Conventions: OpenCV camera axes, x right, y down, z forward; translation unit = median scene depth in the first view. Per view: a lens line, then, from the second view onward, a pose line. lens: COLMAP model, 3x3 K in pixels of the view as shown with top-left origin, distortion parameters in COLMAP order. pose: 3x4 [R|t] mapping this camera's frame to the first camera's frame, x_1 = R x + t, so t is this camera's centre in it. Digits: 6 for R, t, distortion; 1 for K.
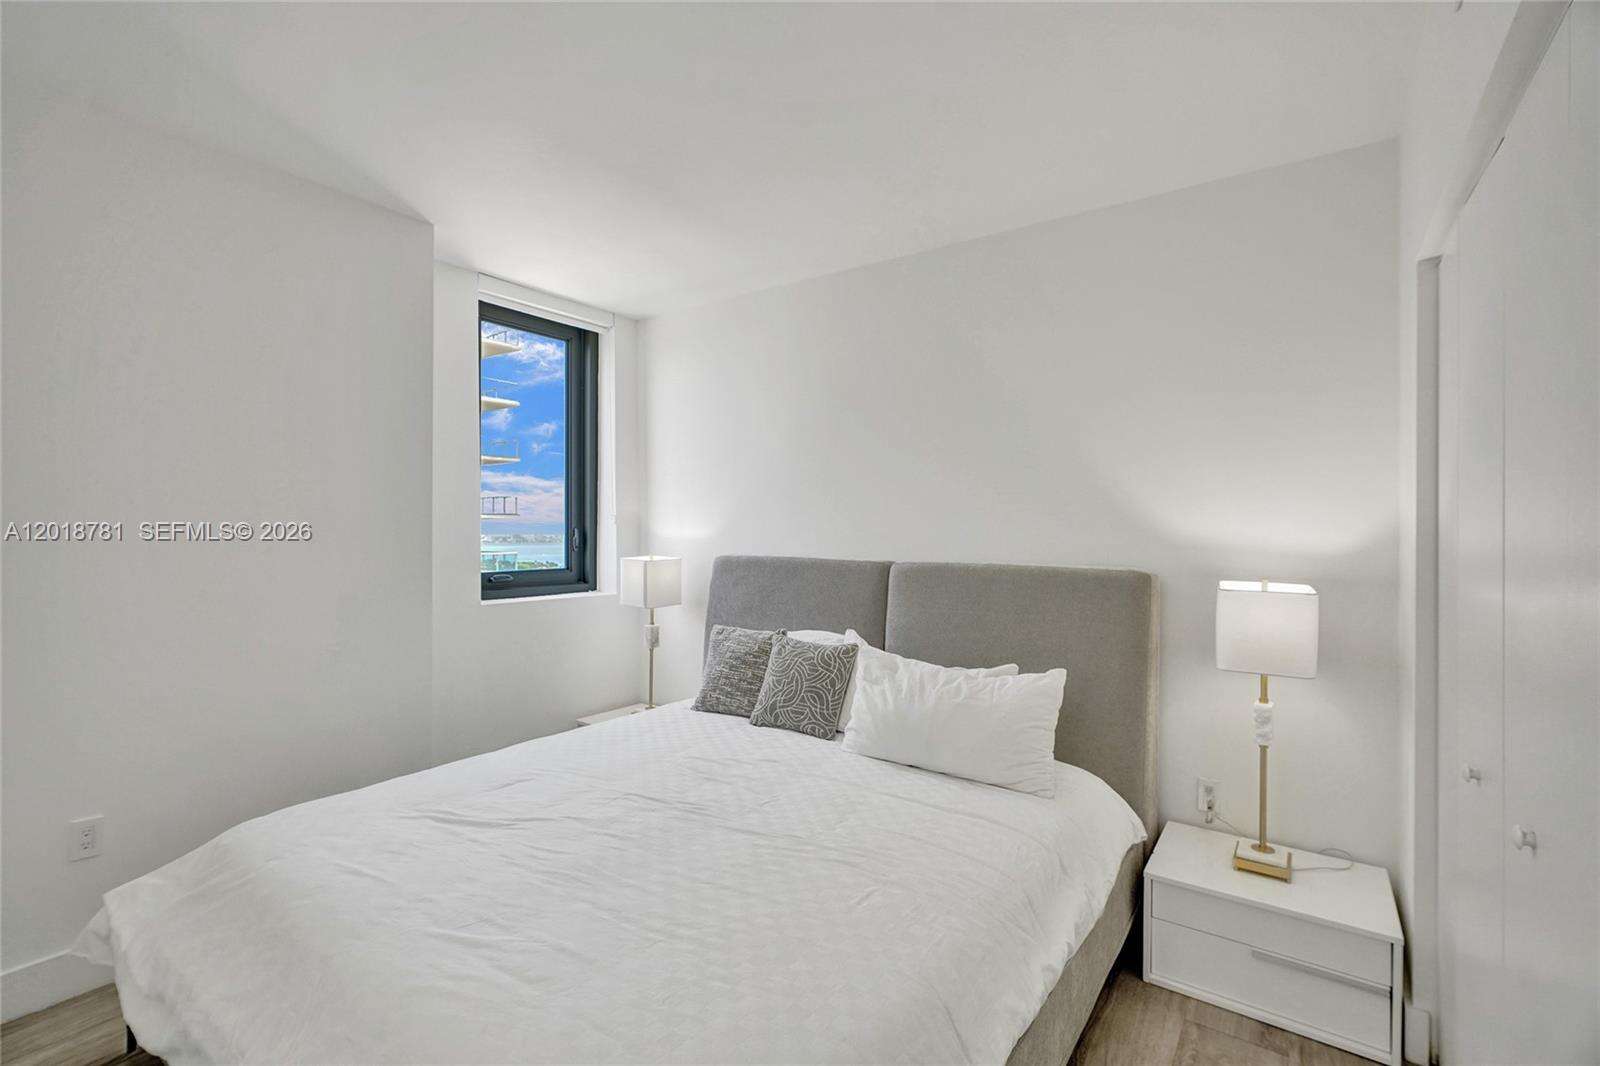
lens RADIAL K [[712.7, 0, 800.7], [0, 712.7, 546.8], [0, 0, 1]] dist [-0.000158, 0.000484]
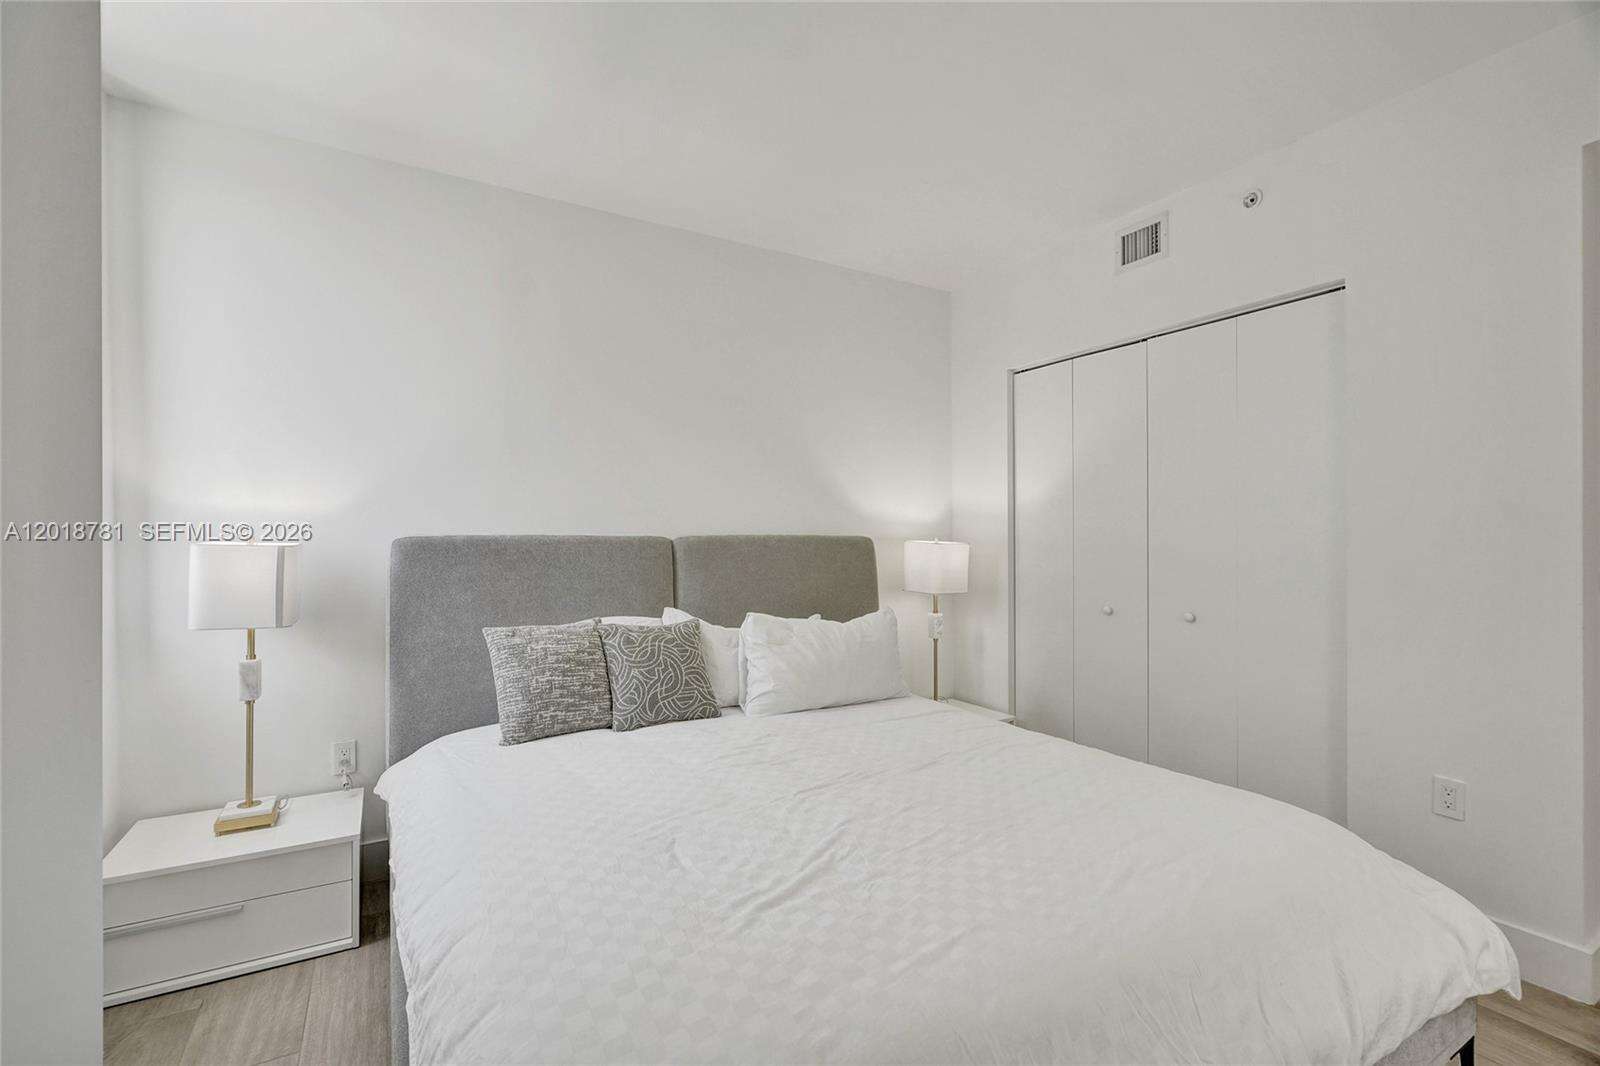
lens RADIAL K [[712.7, 0, 800.7], [0, 712.7, 546.8], [0, 0, 1]] dist [-0.000158, 0.000484]
pose [[0.402649, -0.020737, 0.915119, -0.709987], [0.025602, 0.999607, 0.011386, 0.030451], [-0.914996, 0.018845, 0.403022, 0.457138]]
